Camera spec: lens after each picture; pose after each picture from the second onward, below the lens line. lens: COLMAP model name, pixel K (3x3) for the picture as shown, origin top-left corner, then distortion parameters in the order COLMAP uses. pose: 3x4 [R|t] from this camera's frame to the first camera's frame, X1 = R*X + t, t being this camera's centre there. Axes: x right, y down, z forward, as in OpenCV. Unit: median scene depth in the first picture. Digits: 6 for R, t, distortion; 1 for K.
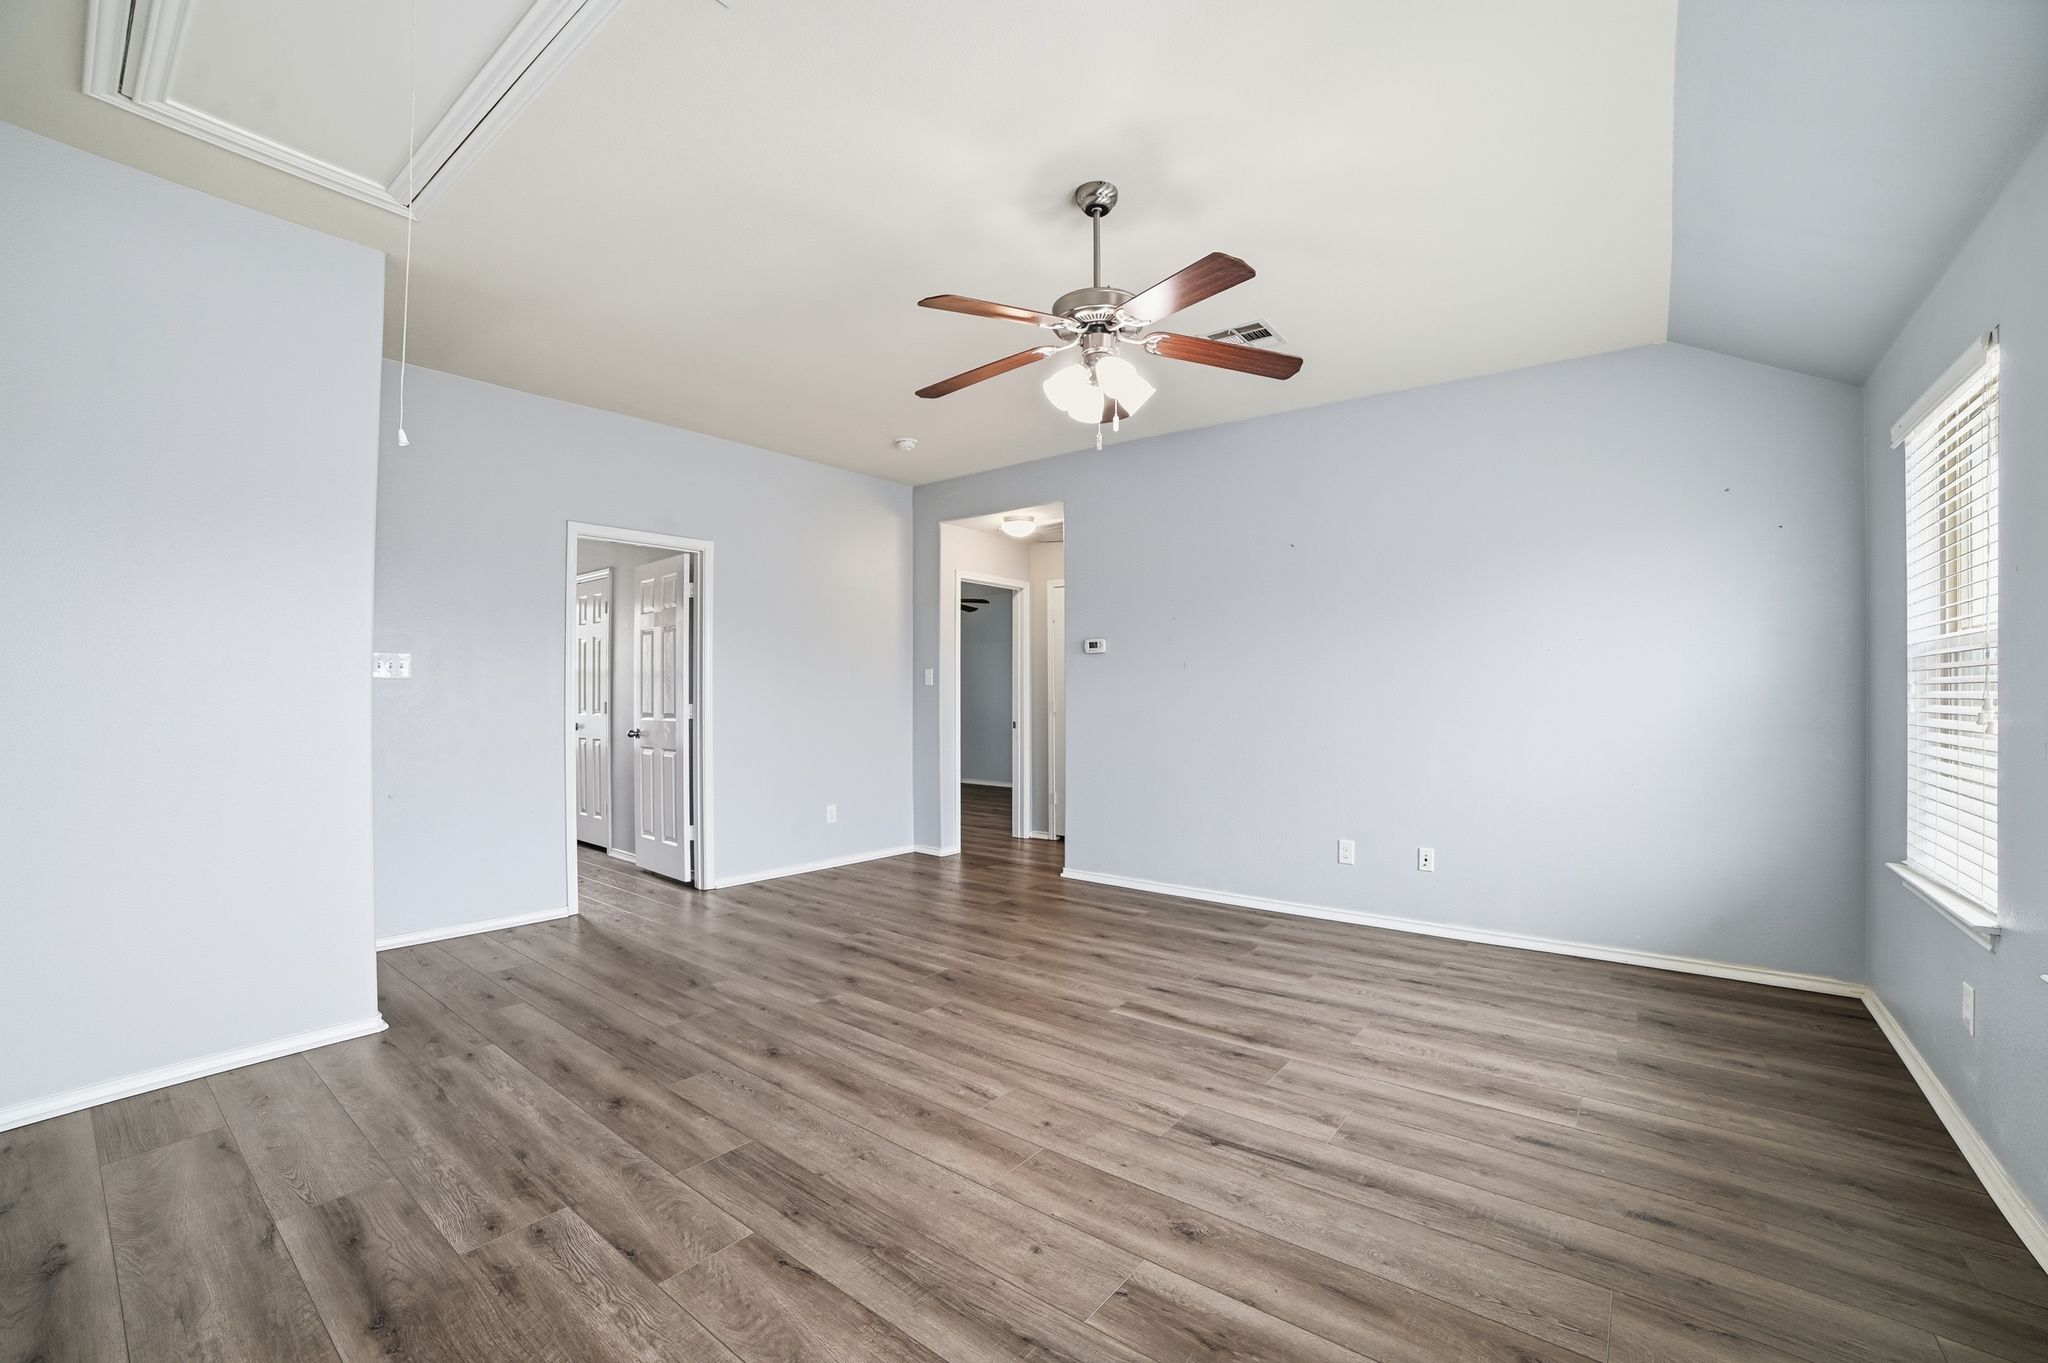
lens RADIAL K [[805.6, 0, 1024.0], [0, 805.6, 681.5], [0, 0, 1]] dist [-0.103168, 0.028877]
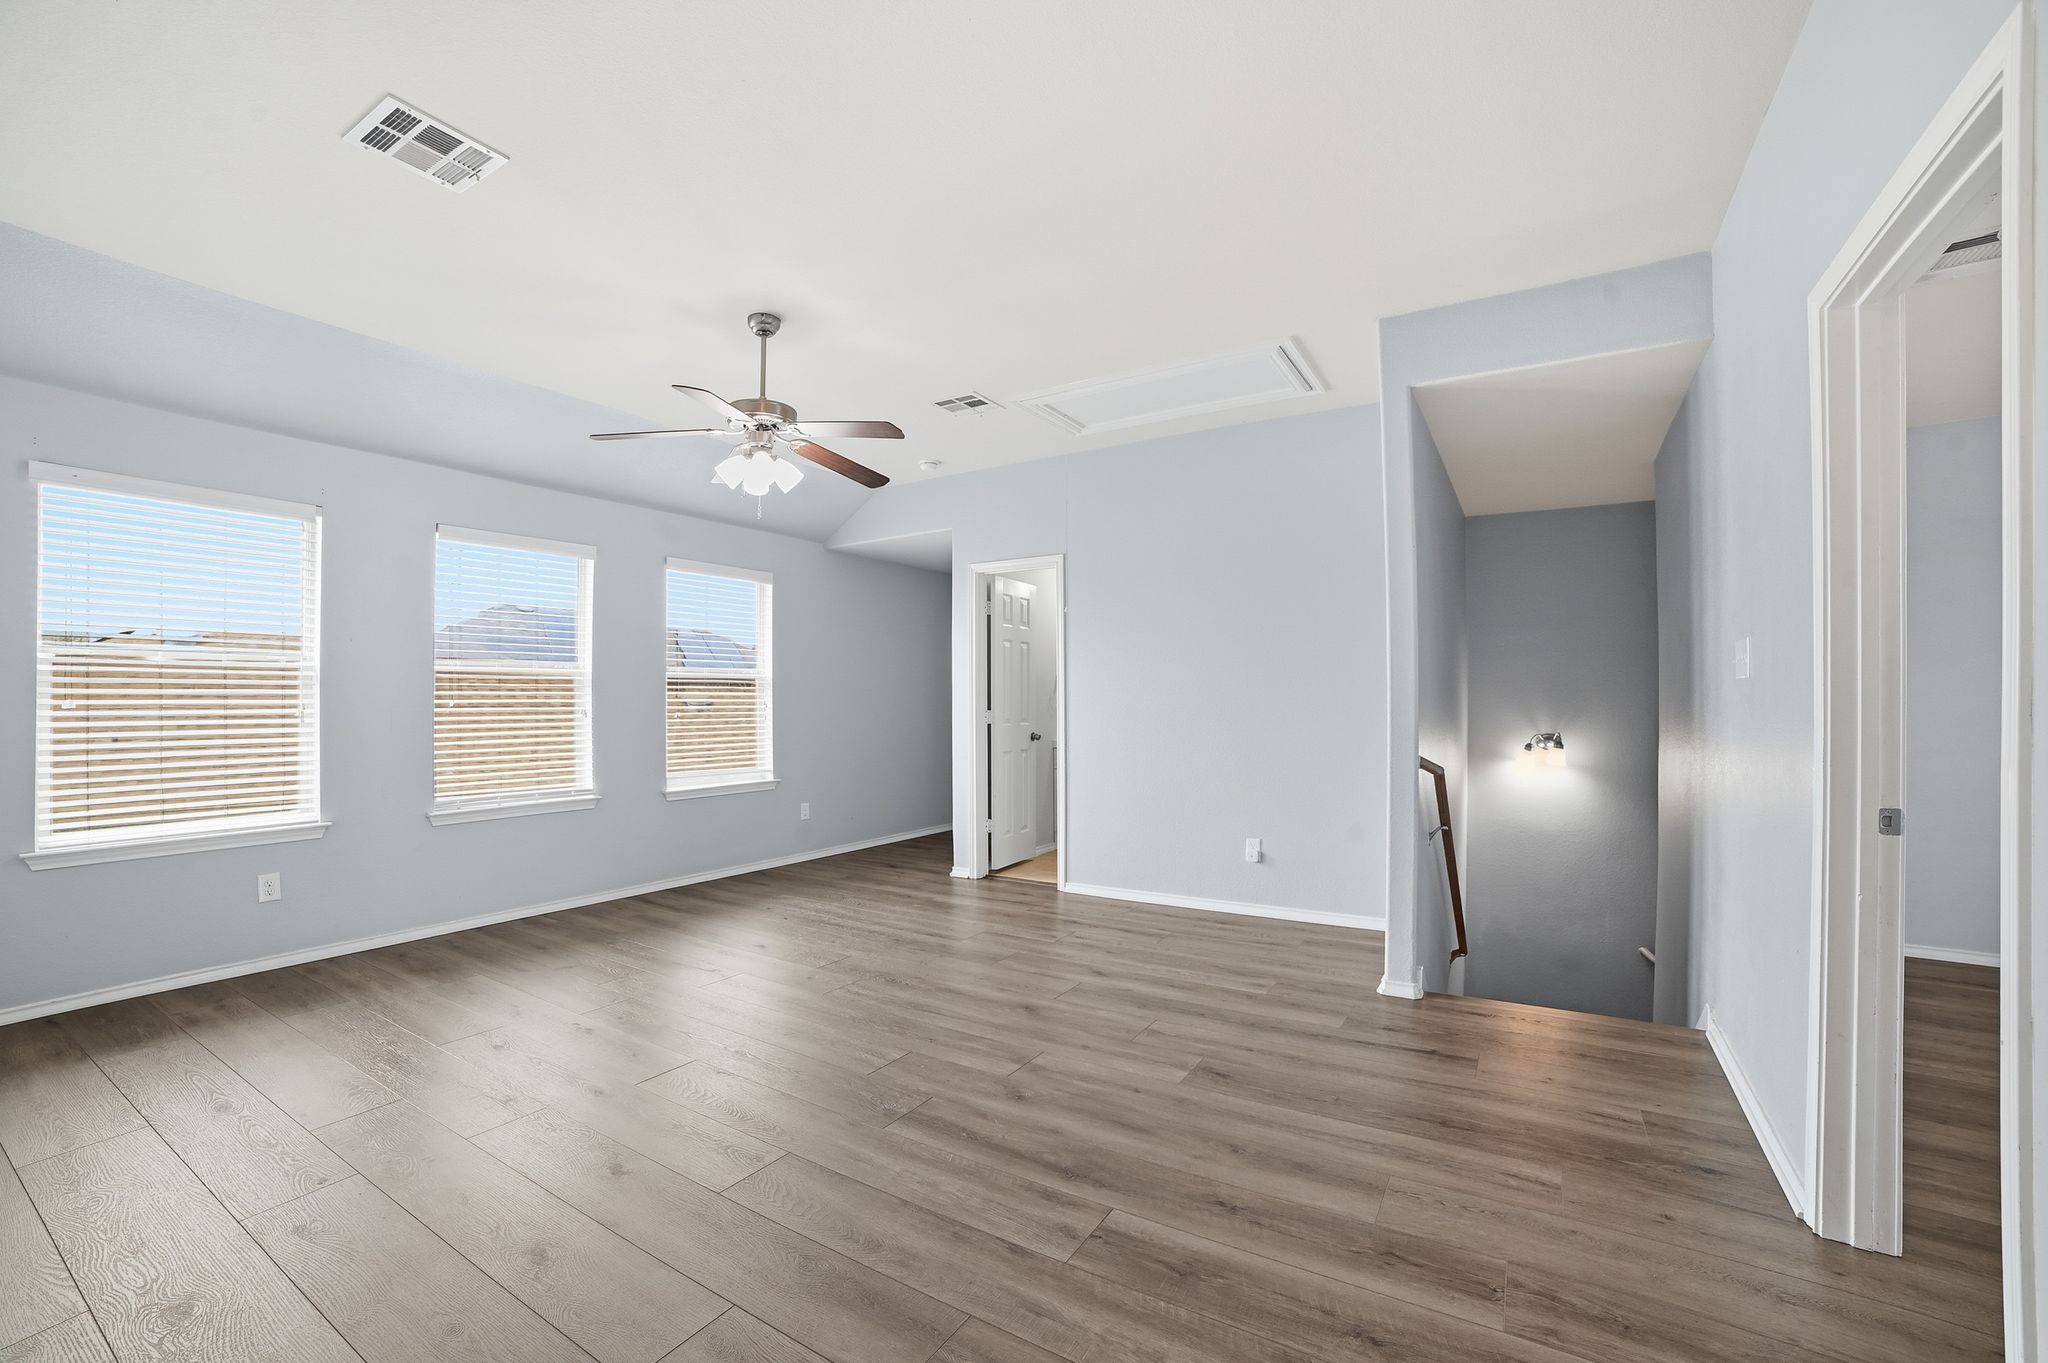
lens RADIAL K [[866.8, 0, 1021.0], [0, 866.8, 687.8], [0, 0, 1]] dist [-0.106049, 0.038670]
pose [[-0.995434, 0.000425, -0.095453, -0.193699], [0.003127, 0.999599, -0.028155, 0.035640], [0.095403, -0.028325, -0.995036, 2.328060]]
